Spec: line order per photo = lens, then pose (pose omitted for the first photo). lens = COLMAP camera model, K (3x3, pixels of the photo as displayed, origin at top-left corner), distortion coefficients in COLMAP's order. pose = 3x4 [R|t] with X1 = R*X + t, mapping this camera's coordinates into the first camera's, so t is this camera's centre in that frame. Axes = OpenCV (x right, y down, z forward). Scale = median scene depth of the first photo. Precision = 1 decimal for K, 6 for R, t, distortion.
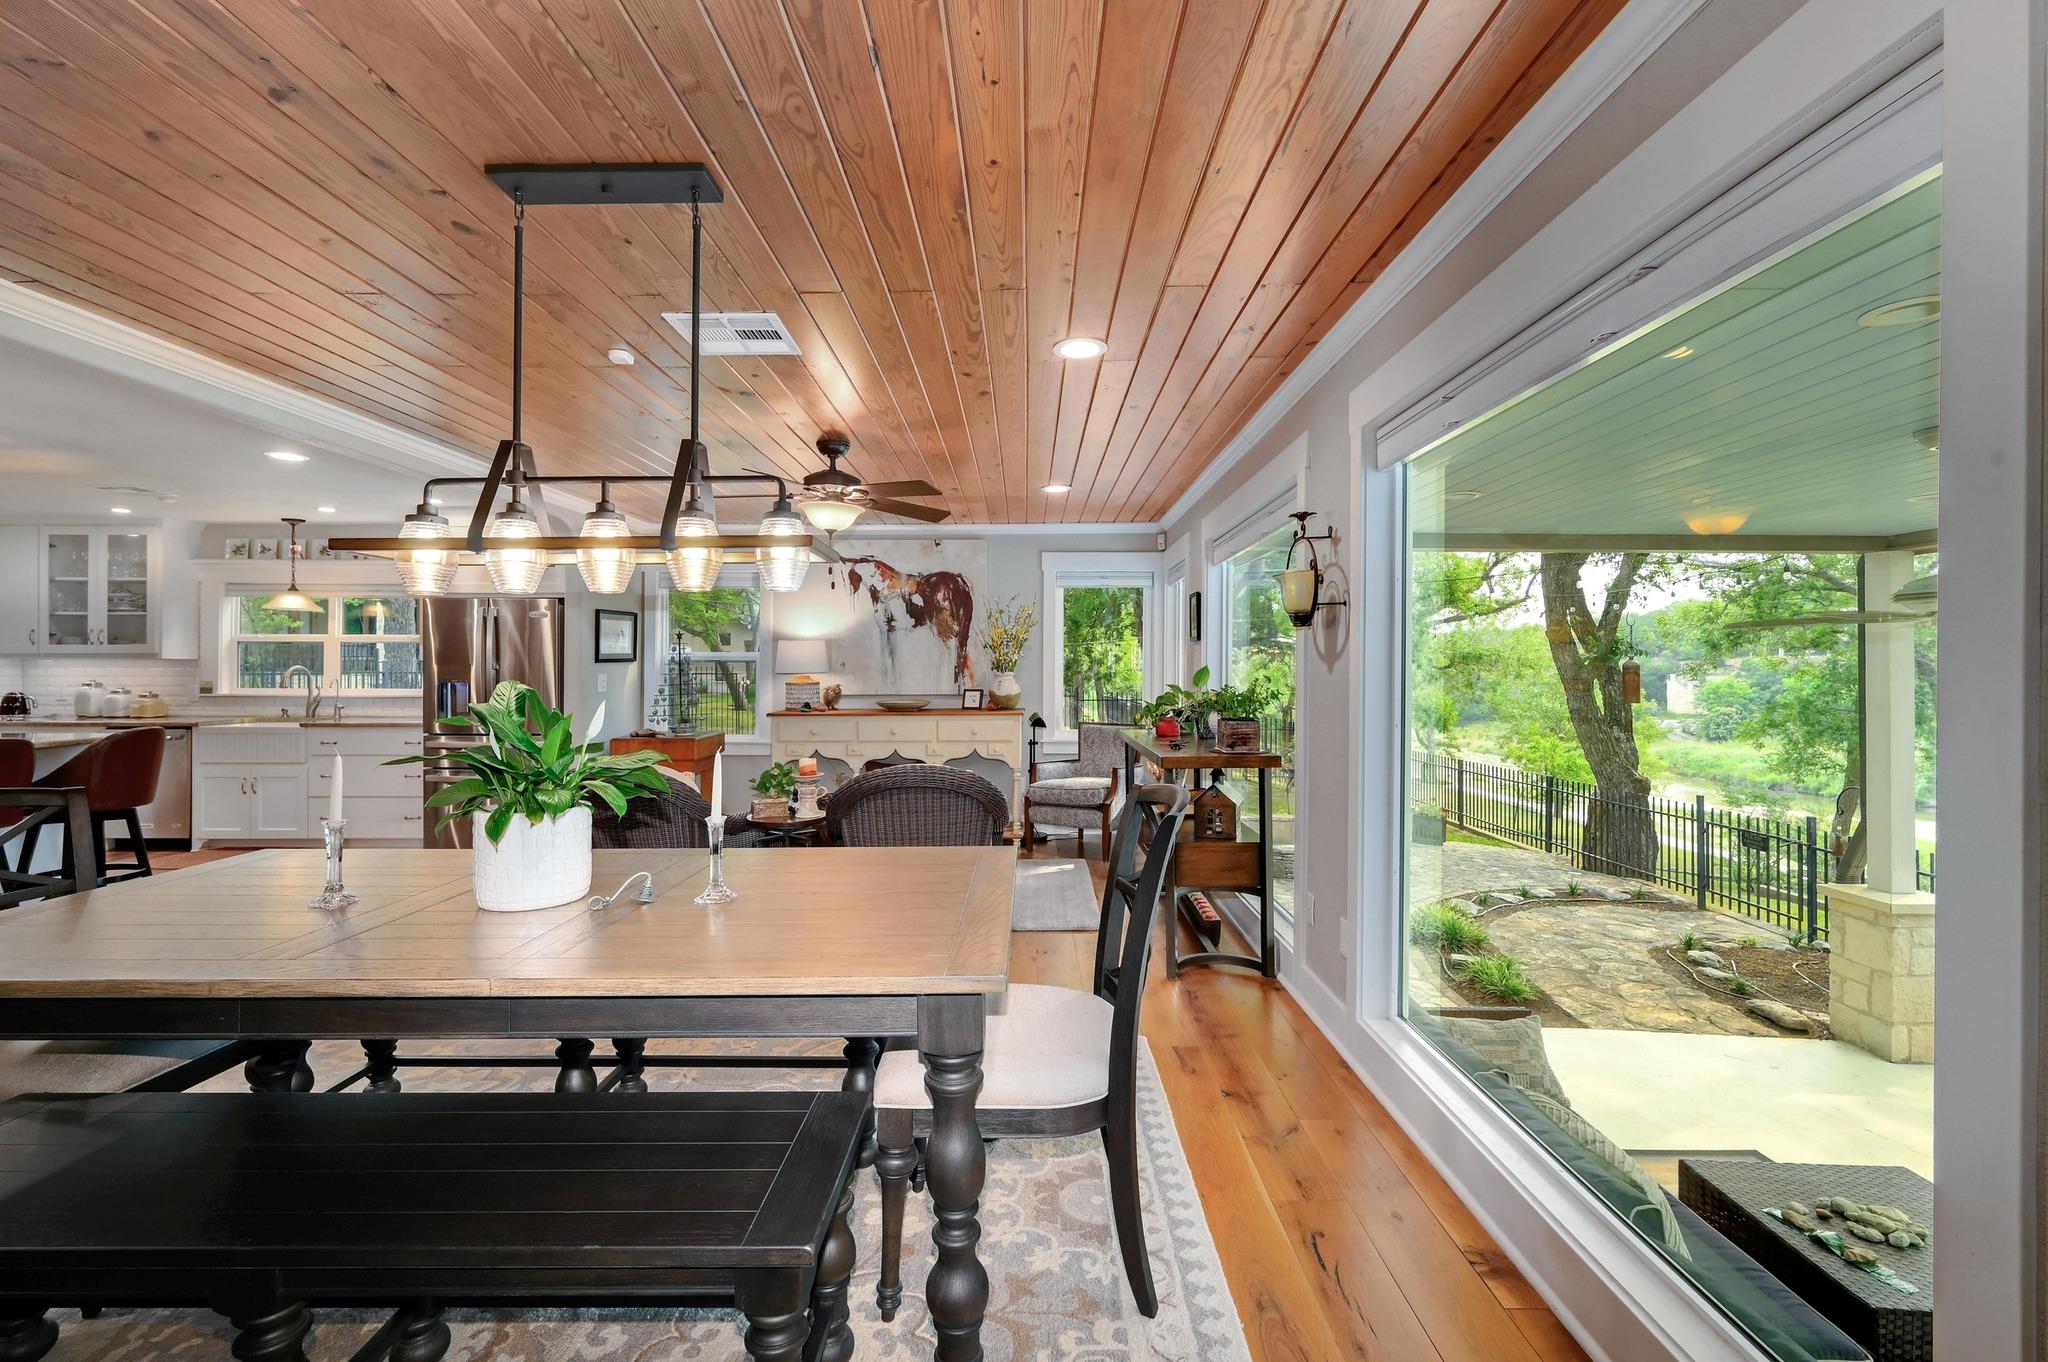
lens RADIAL K [[892.4, 0, 1022.0], [0, 892.4, 669.1], [0, 0, 1]] dist [0.001960, 0.000634]
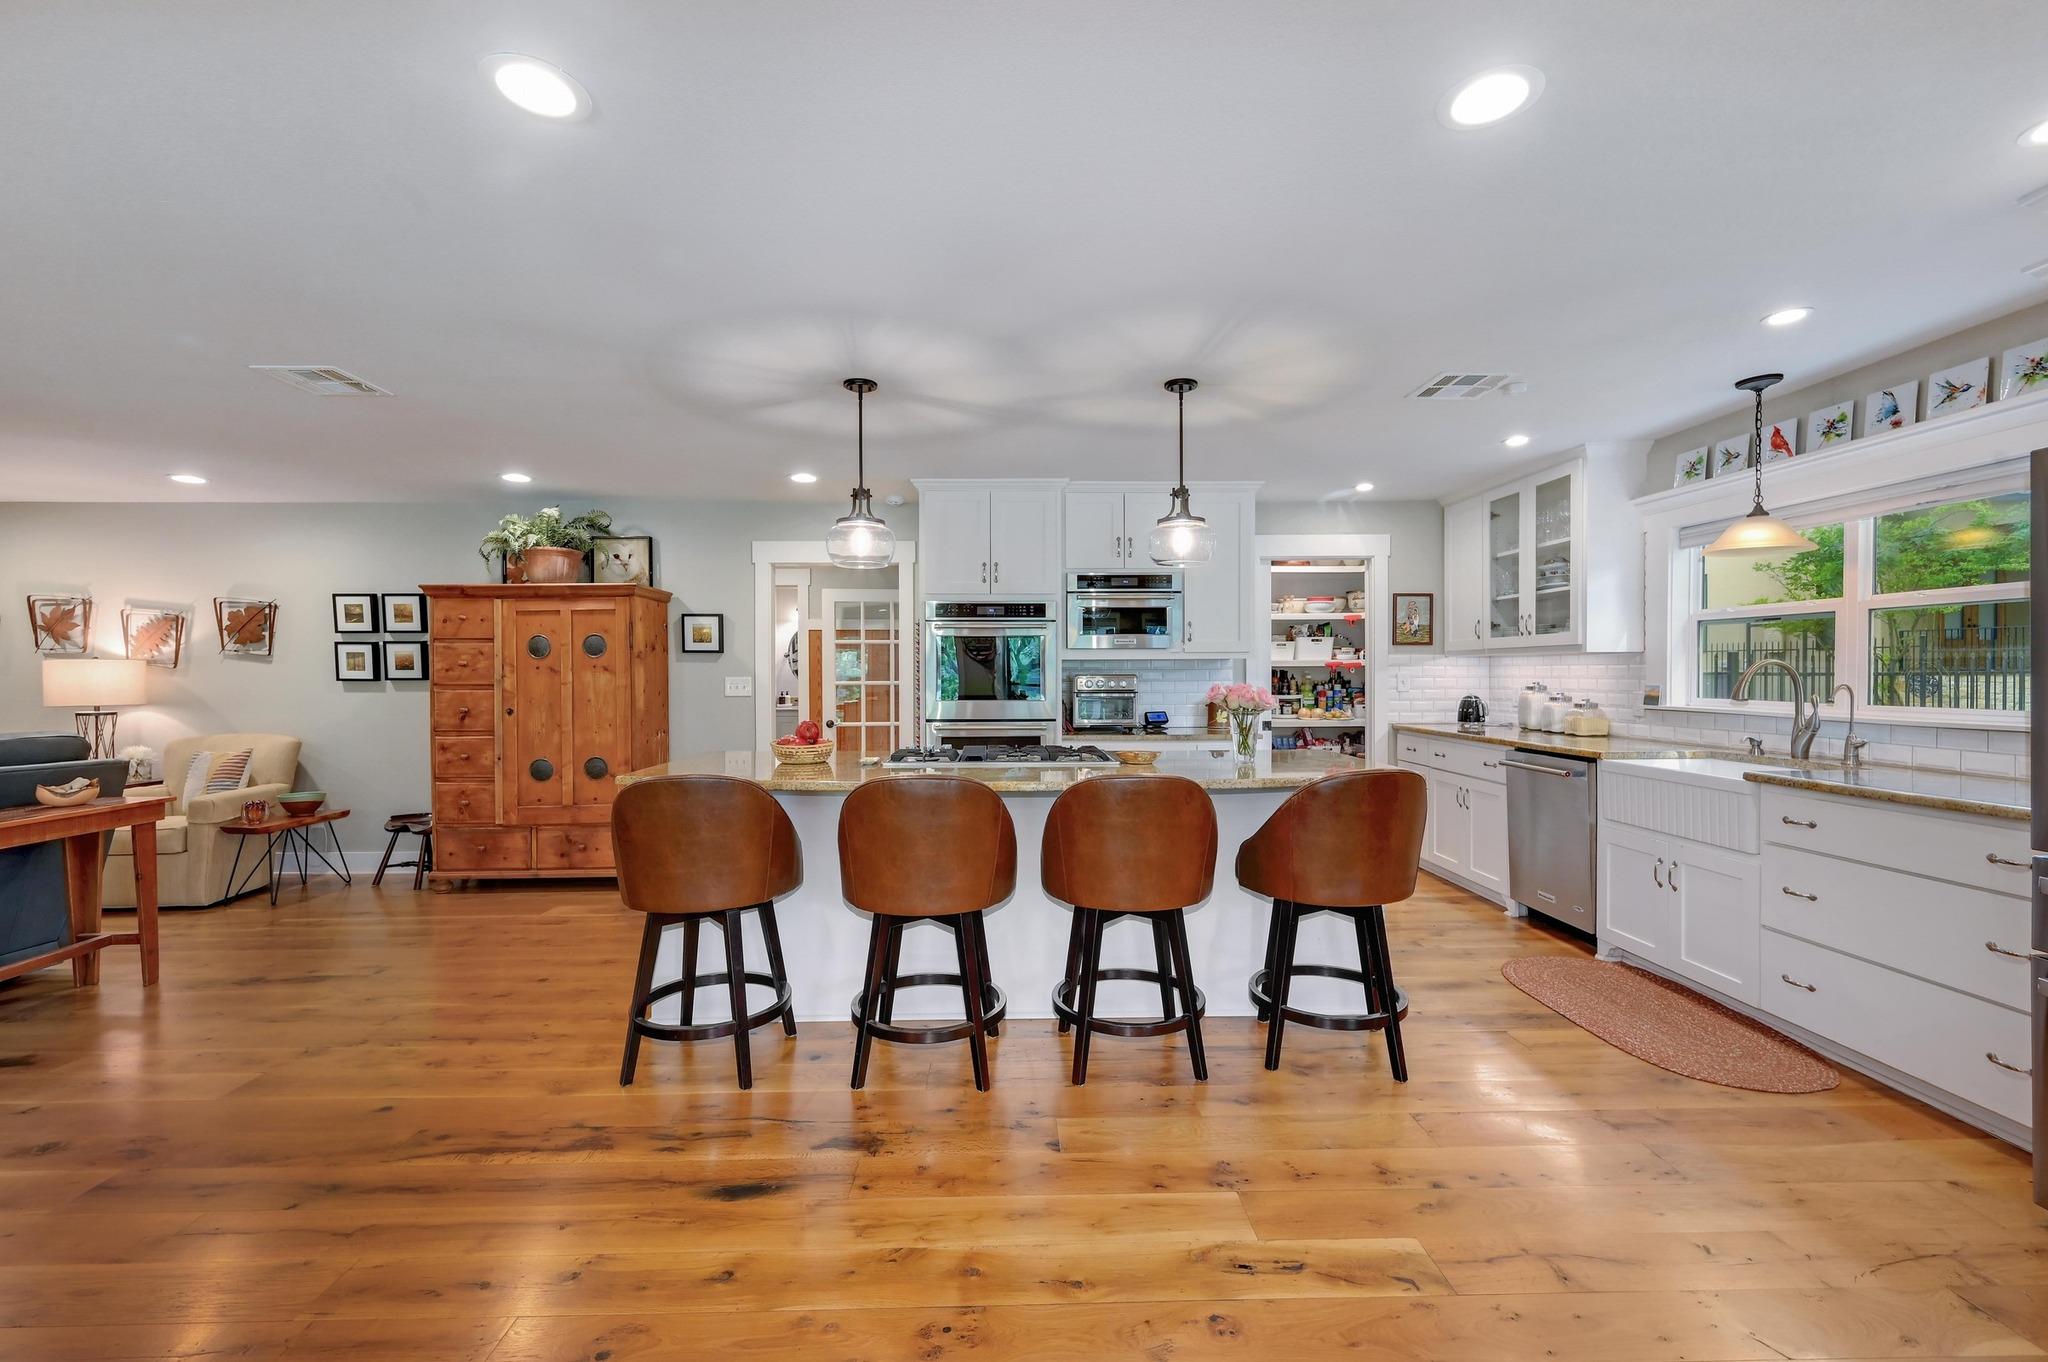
lens RADIAL K [[859.7, 0, 1021.8], [0, 859.7, 682.6], [0, 0, 1]] dist [-0.001173, -0.000291]
pose [[0.032164, 0.009472, -0.999438, -0.336112], [0.006118, 0.999934, 0.009674, 0.003095], [0.999464, -0.006426, 0.032104, 0.571014]]
